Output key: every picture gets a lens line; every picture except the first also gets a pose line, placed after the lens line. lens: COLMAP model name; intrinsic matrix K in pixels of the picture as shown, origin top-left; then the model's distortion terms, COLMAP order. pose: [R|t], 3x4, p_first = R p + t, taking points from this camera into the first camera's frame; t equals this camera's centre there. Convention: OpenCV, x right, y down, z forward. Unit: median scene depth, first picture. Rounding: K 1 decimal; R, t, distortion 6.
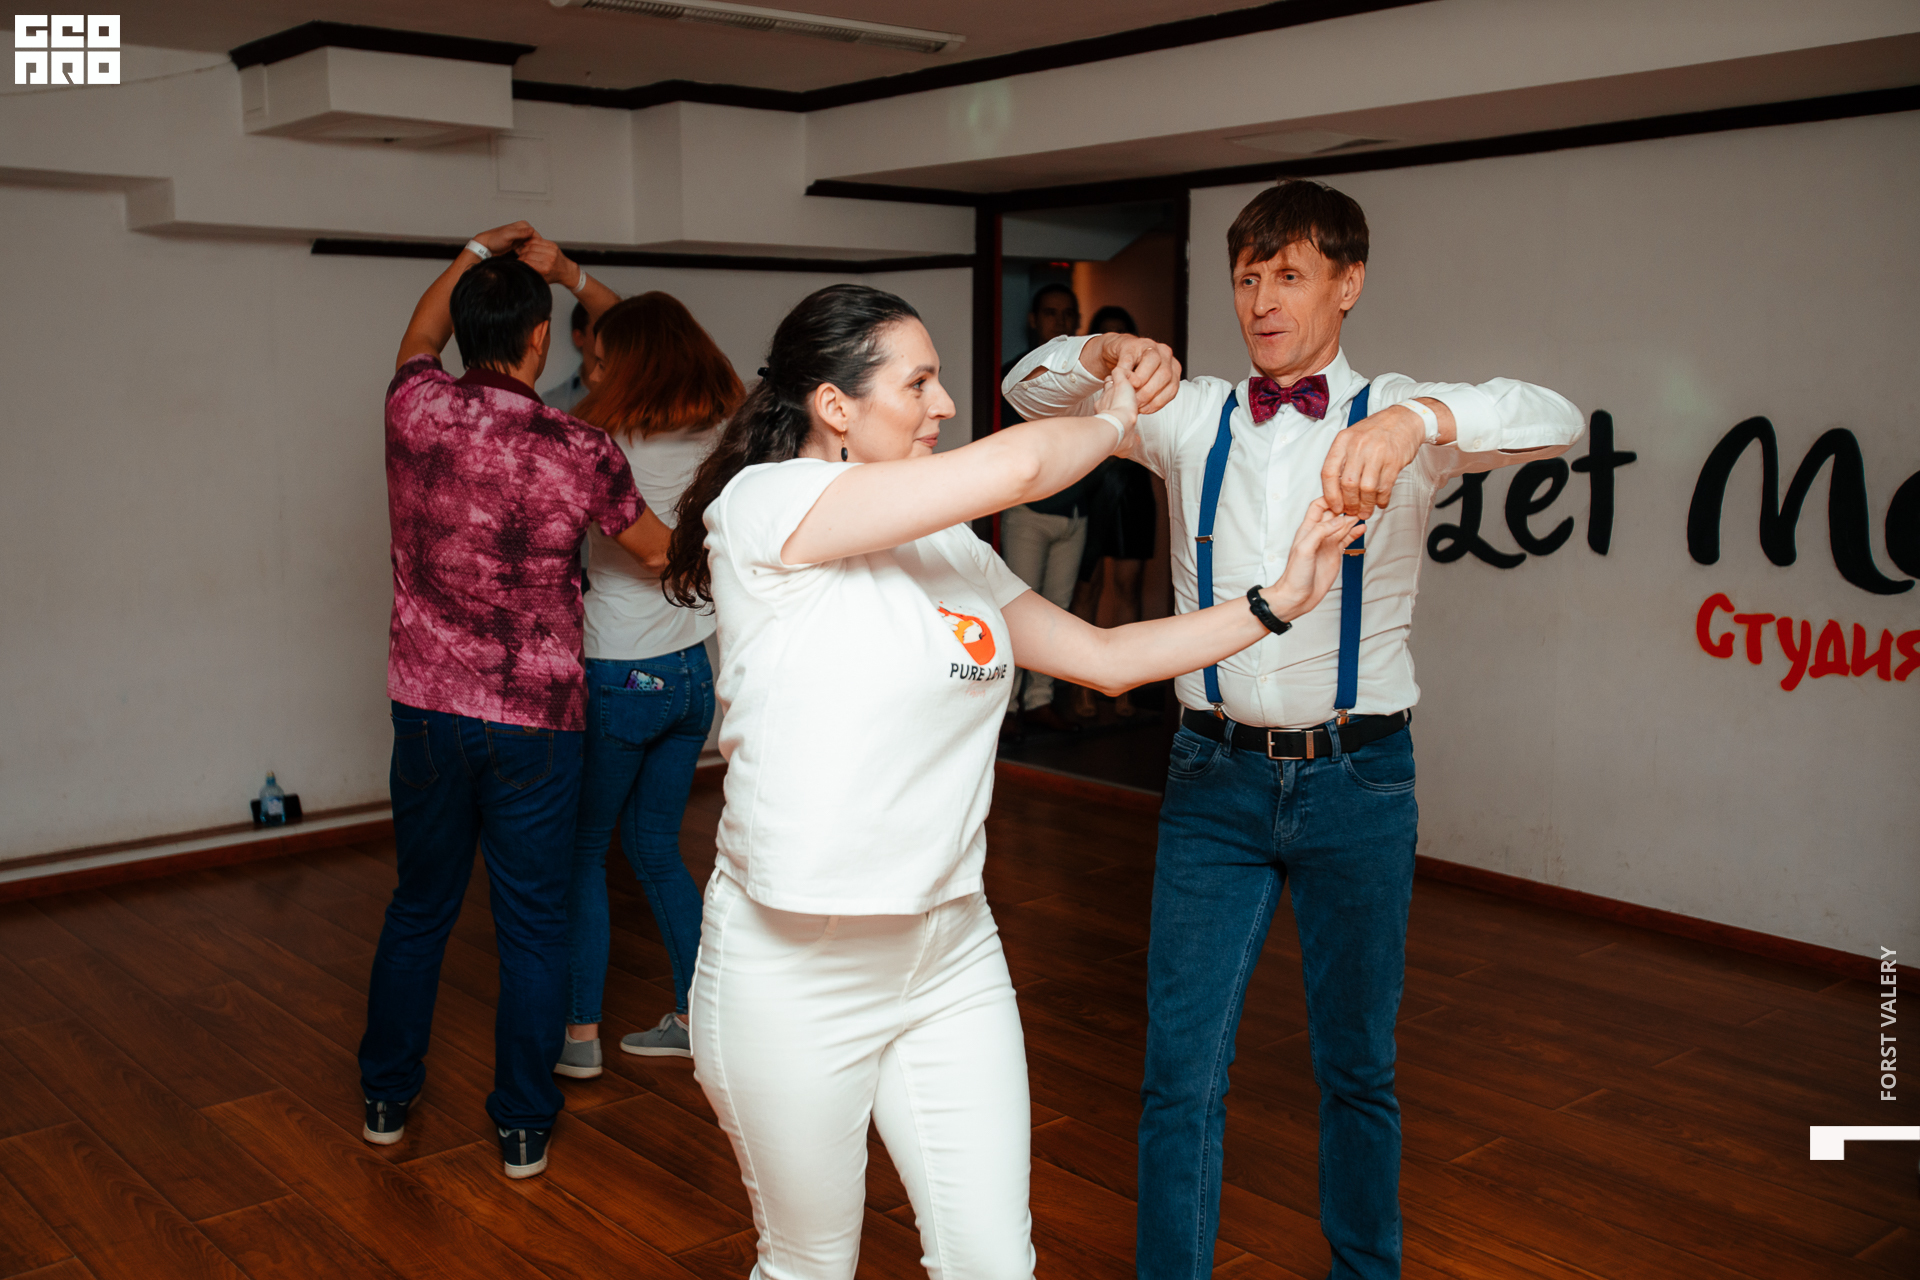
lens RADIAL K [[1834.8, 0, 890.5], [0, 1834.8, 641.5], [0, 0, 1]] dist [0.026033, 0.031203]
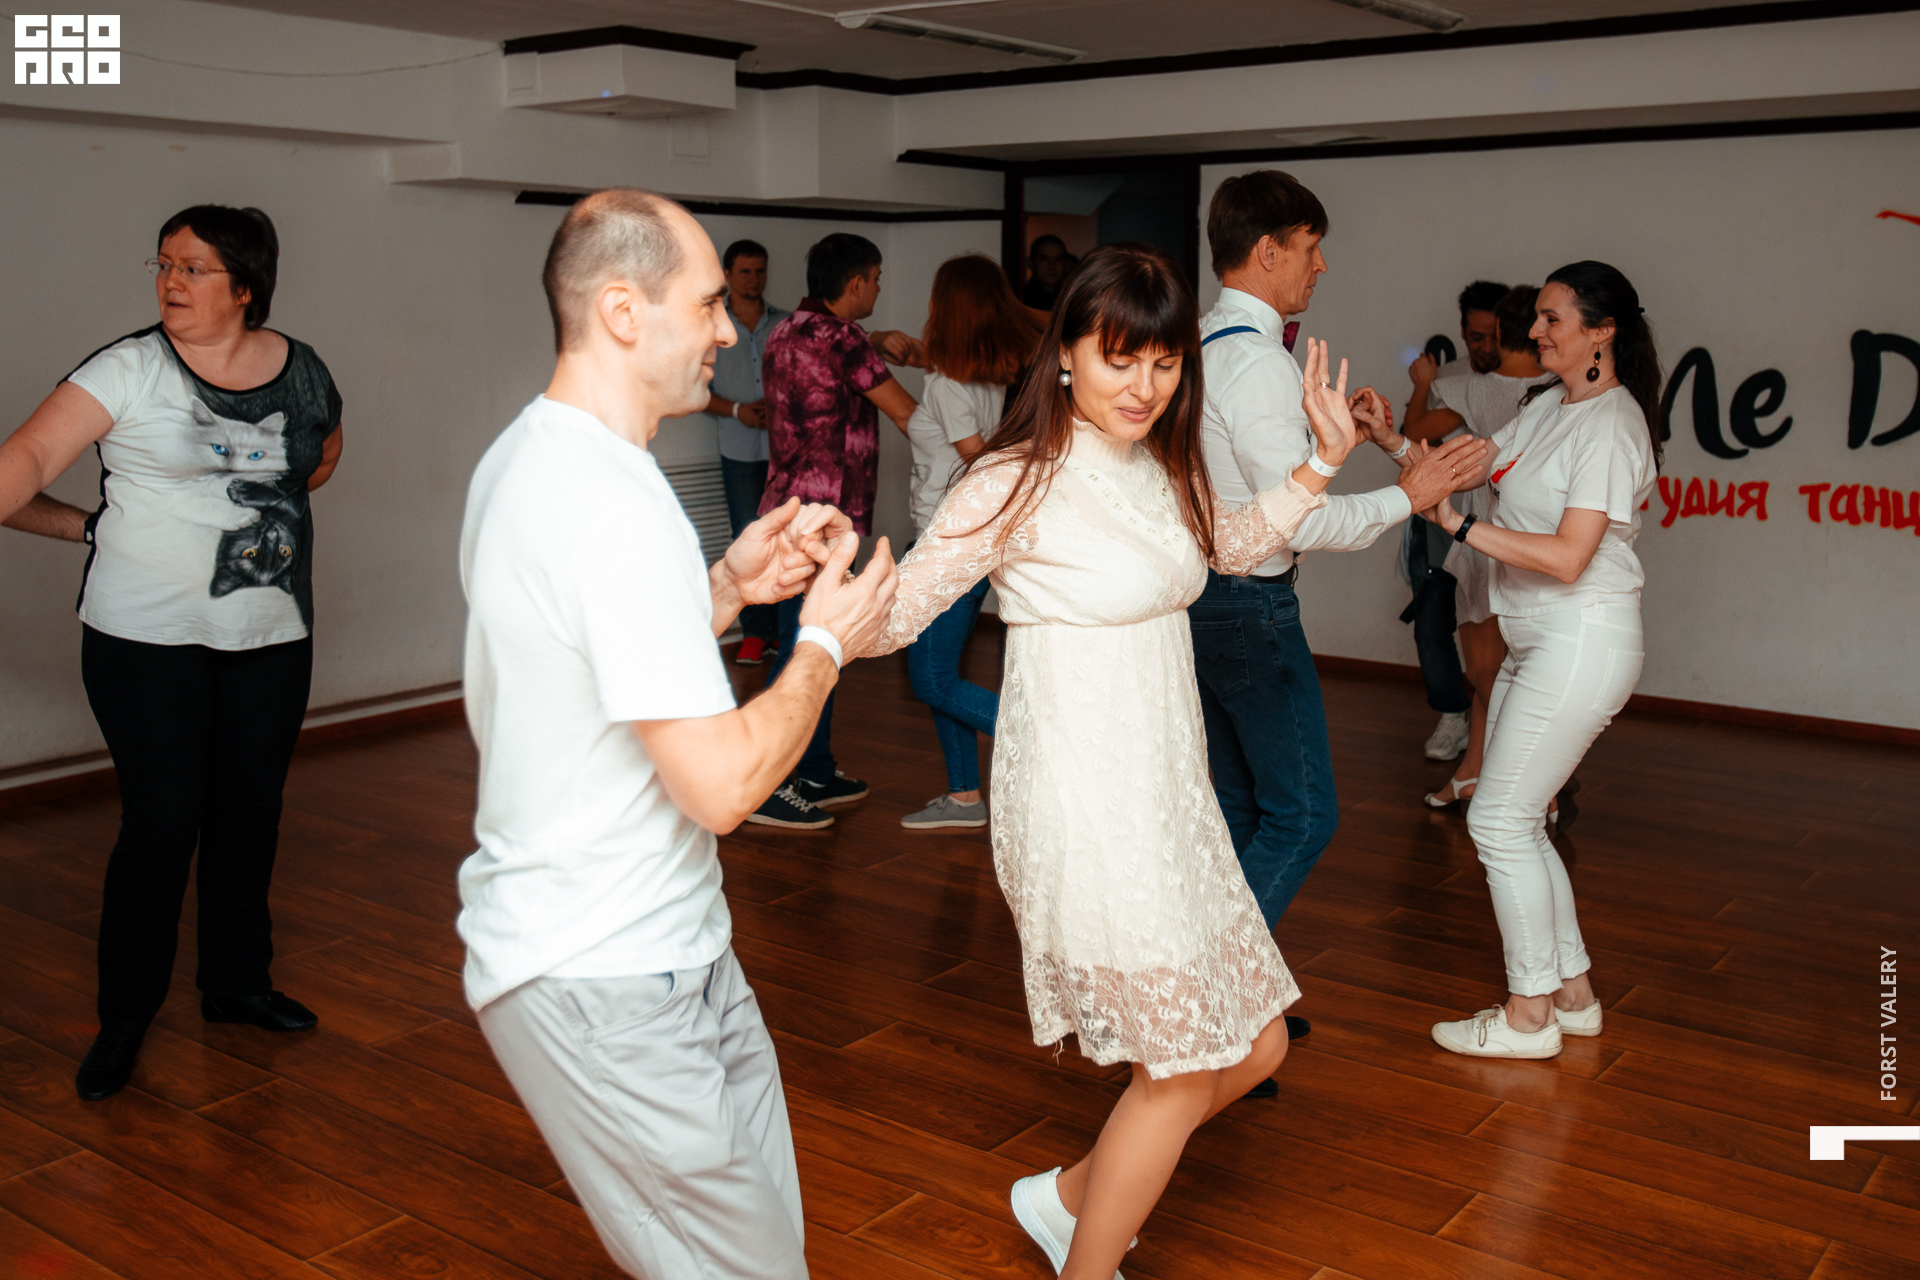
lens RADIAL K [[1846.3, 0, 966.9], [0, 1846.3, 575.4], [0, 0, 1]] dist [0.007107, 0.025702]
pose [[0.975424, -0.024527, 0.218968, -0.336421], [0.024755, 0.999692, 0.001704, 0.043683], [-0.218943, 0.003759, 0.975730, -0.273086]]
